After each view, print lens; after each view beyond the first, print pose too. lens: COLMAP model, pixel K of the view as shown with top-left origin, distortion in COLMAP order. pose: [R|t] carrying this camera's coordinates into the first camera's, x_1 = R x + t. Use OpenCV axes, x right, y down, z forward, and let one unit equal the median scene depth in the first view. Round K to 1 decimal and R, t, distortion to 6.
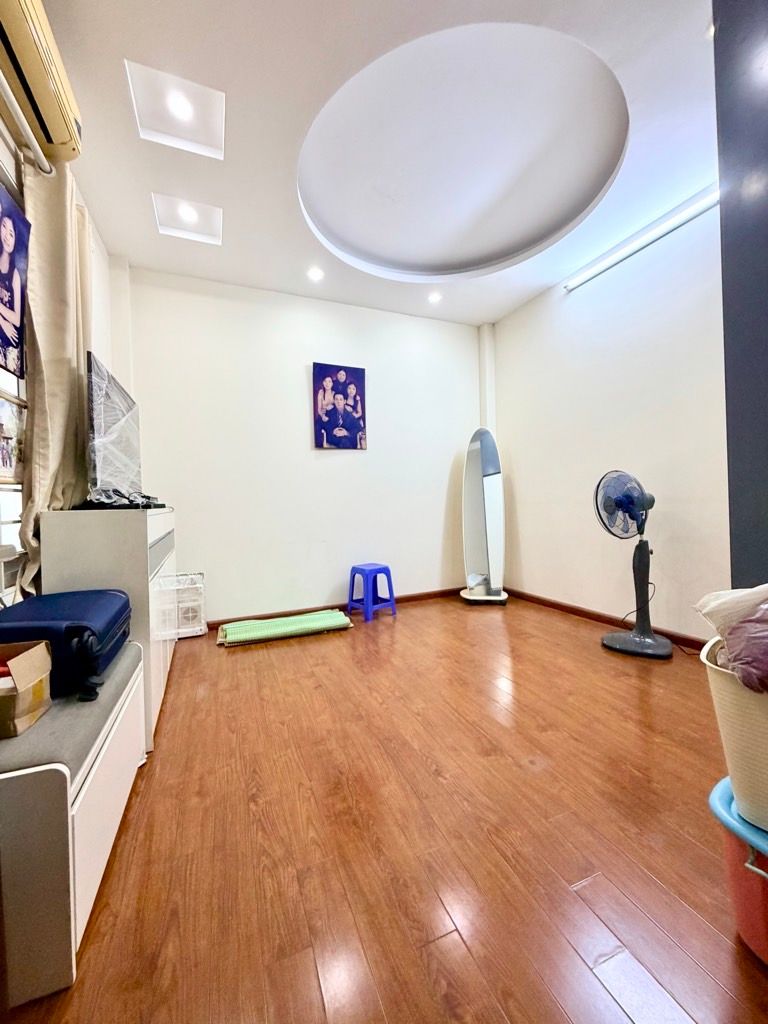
lens RADIAL K [[410.0, 0, 383.9], [0, 410.0, 508.6], [0, 0, 1]] dist [-0.000147, -0.000378]
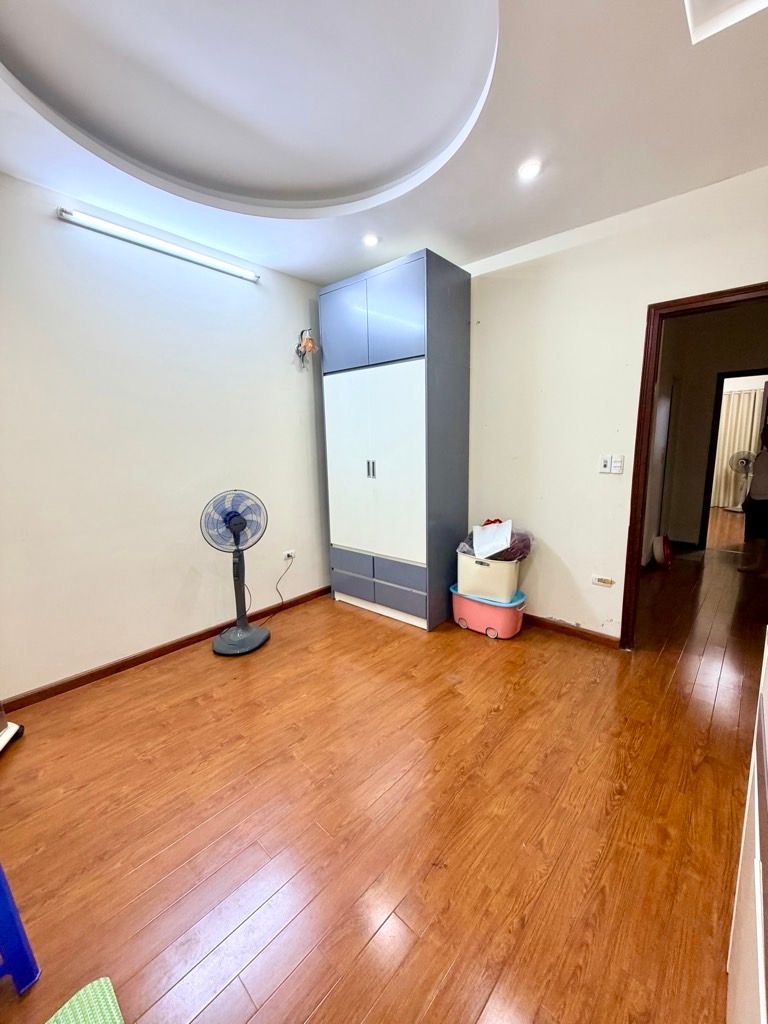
lens RADIAL K [[410.0, 0, 385.2], [0, 410.0, 510.3], [0, 0, 1]] dist [-0.000147, -0.000378]
pose [[-0.431351, -0.108742, 0.895607, -0.861876], [0.040541, 0.989370, 0.139652, -0.270469], [-0.901273, 0.096548, -0.422357, 1.753211]]
